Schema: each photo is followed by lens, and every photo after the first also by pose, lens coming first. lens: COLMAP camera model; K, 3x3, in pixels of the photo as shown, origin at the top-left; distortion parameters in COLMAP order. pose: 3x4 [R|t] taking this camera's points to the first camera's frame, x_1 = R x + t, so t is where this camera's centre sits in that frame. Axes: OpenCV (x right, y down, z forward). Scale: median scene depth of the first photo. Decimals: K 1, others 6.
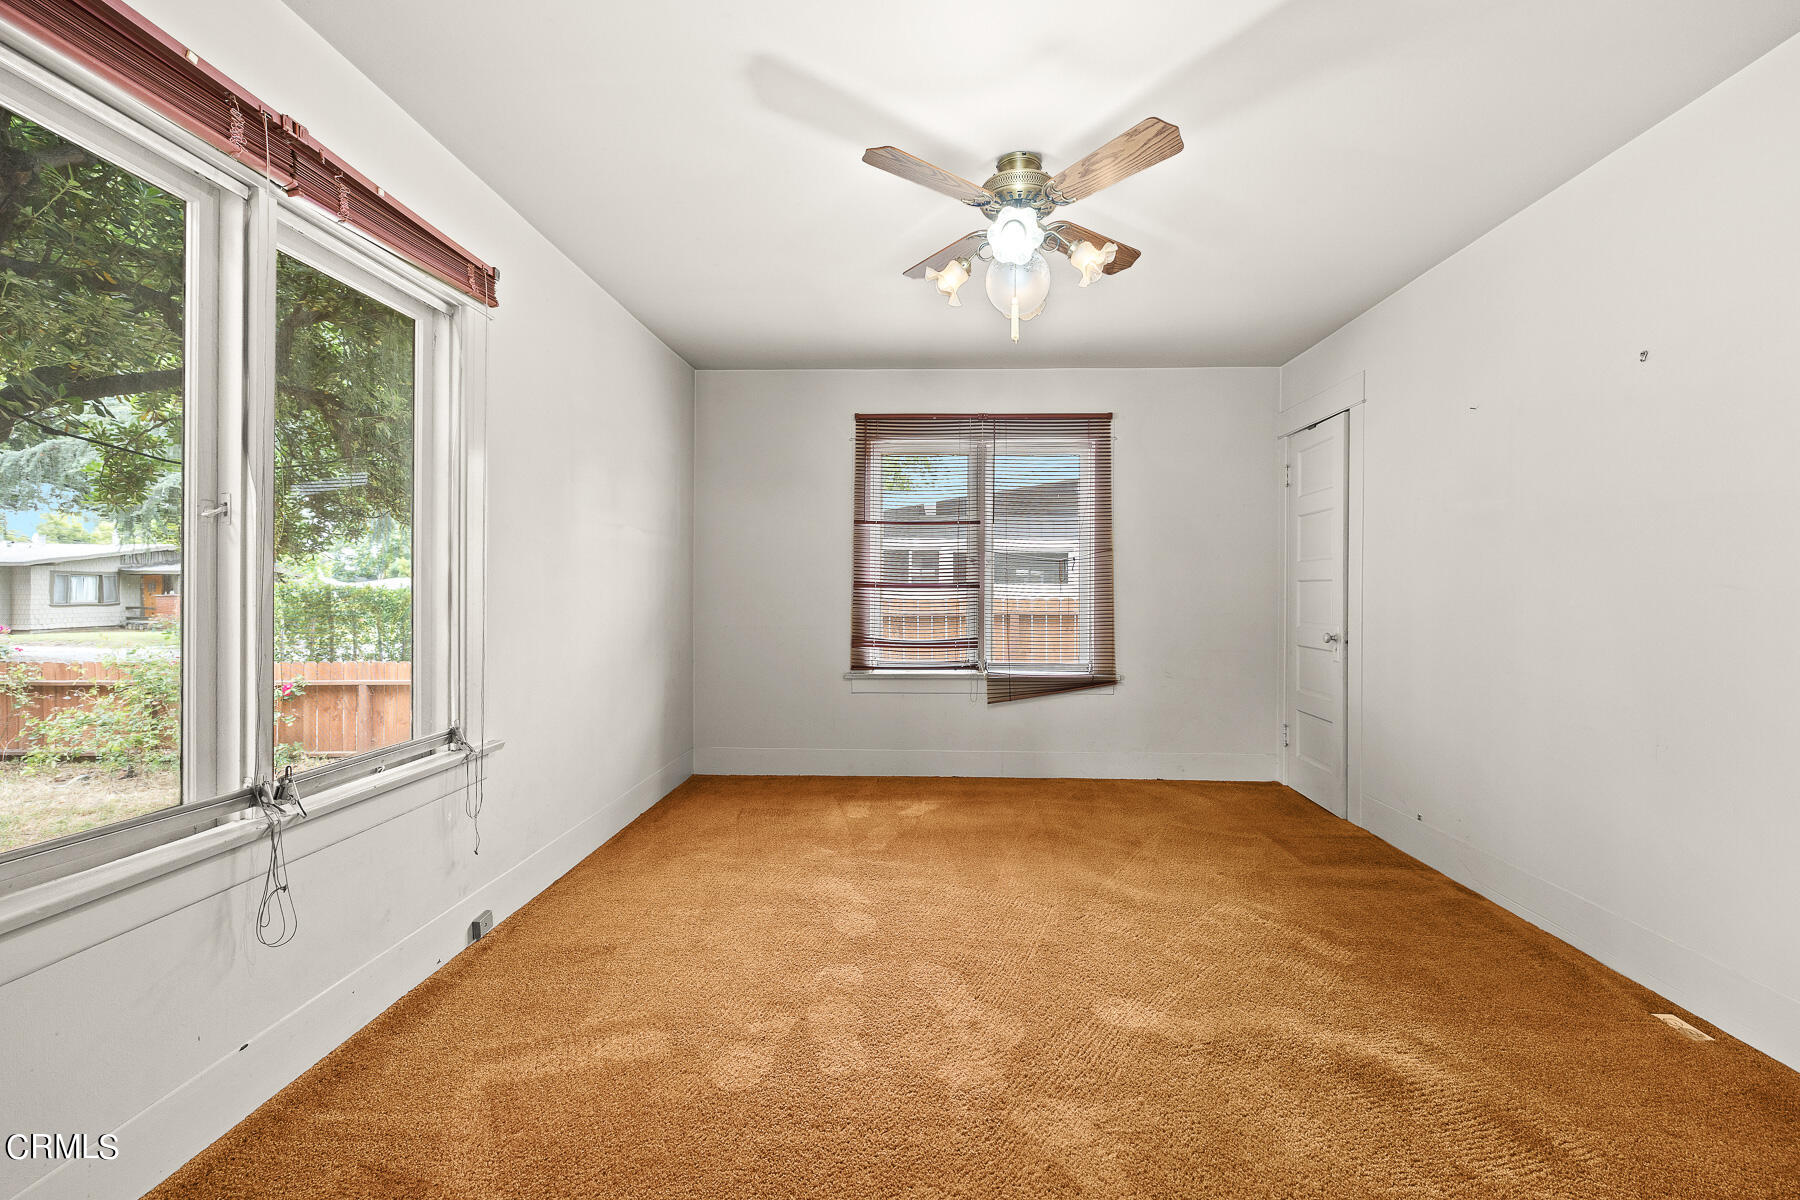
lens RADIAL K [[727.7, 0, 900.5], [0, 727.7, 588.7], [0, 0, 1]] dist [-0.002599, -0.000096]
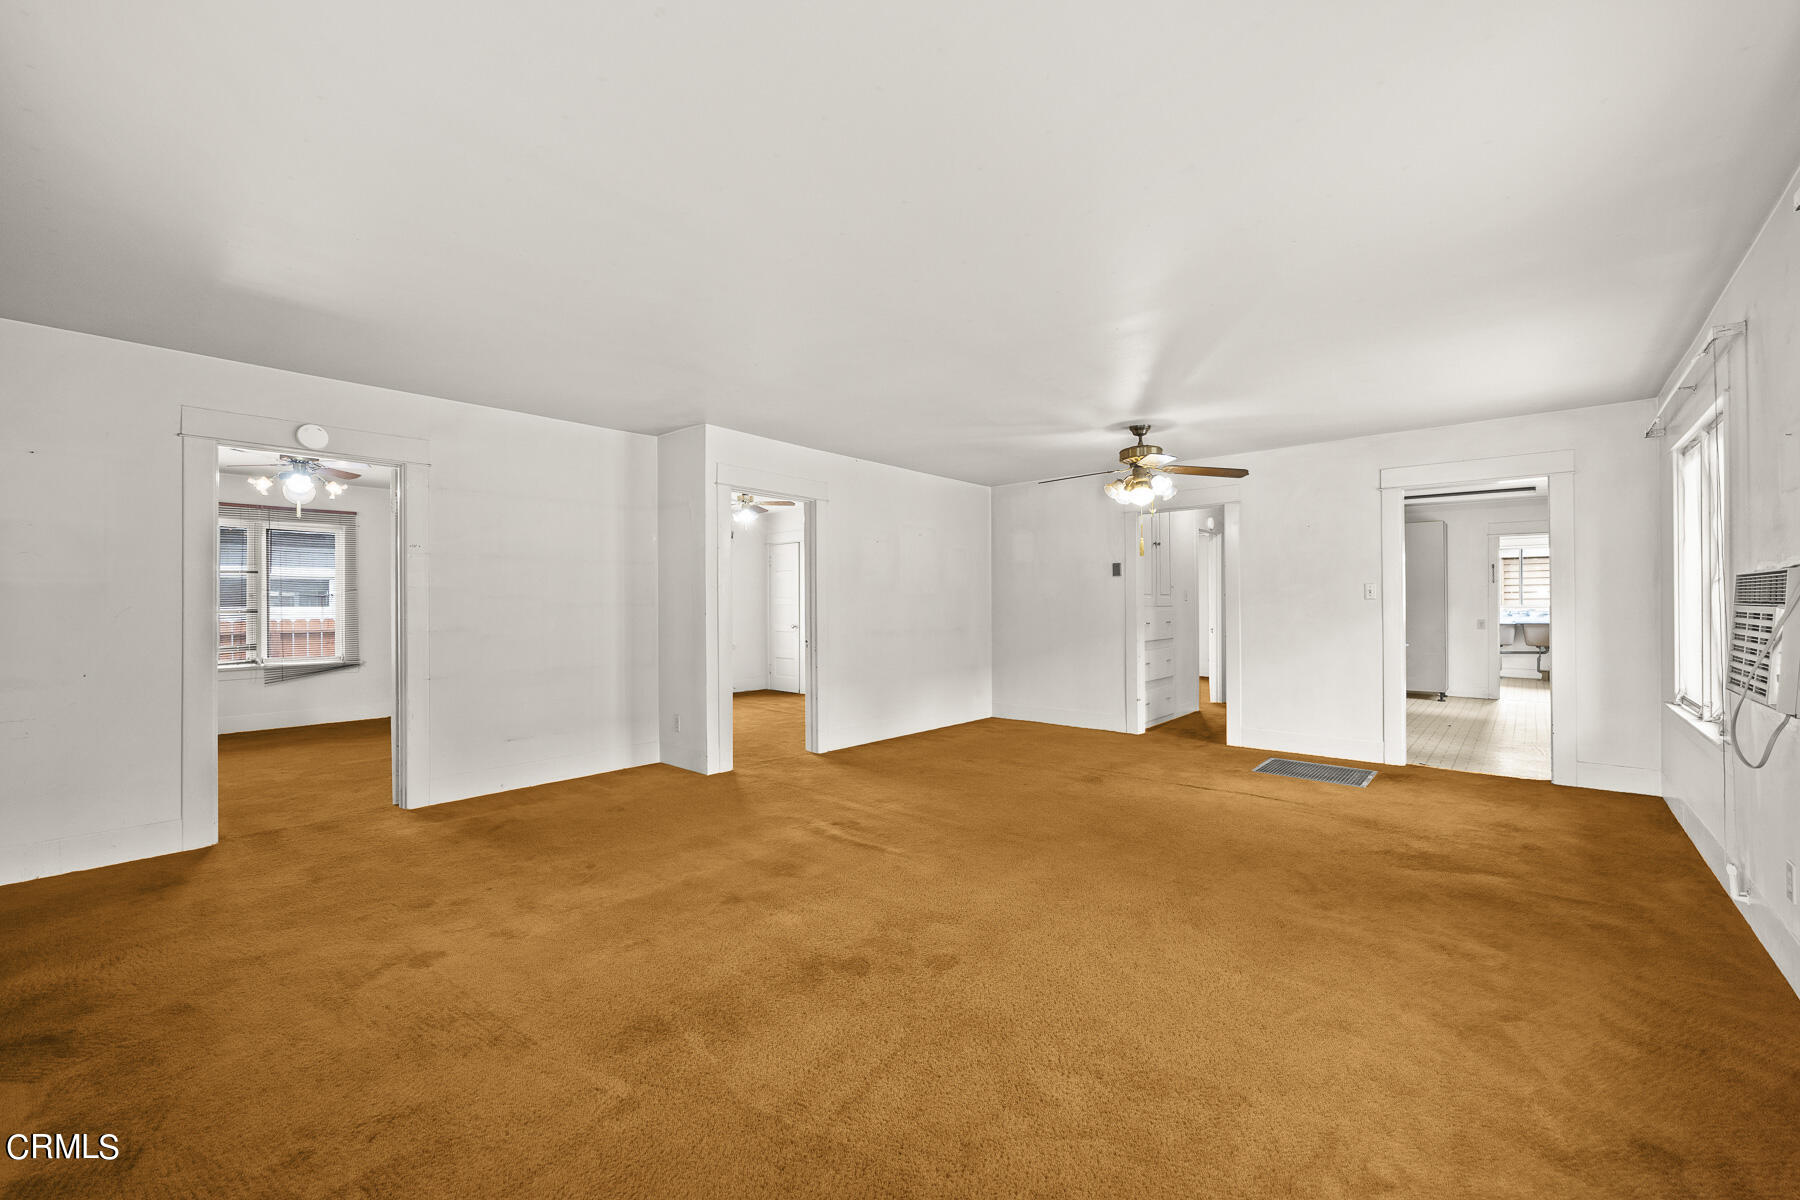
lens RADIAL K [[727.7, 0, 895.0], [0, 727.7, 599.0], [0, 0, 1]] dist [-0.002599, -0.000096]
pose [[0.633292, 0.001109, 0.773912, -0.232033], [0.008853, 0.999923, -0.008677, -0.002891], [-0.773862, 0.012347, 0.633234, -1.054522]]
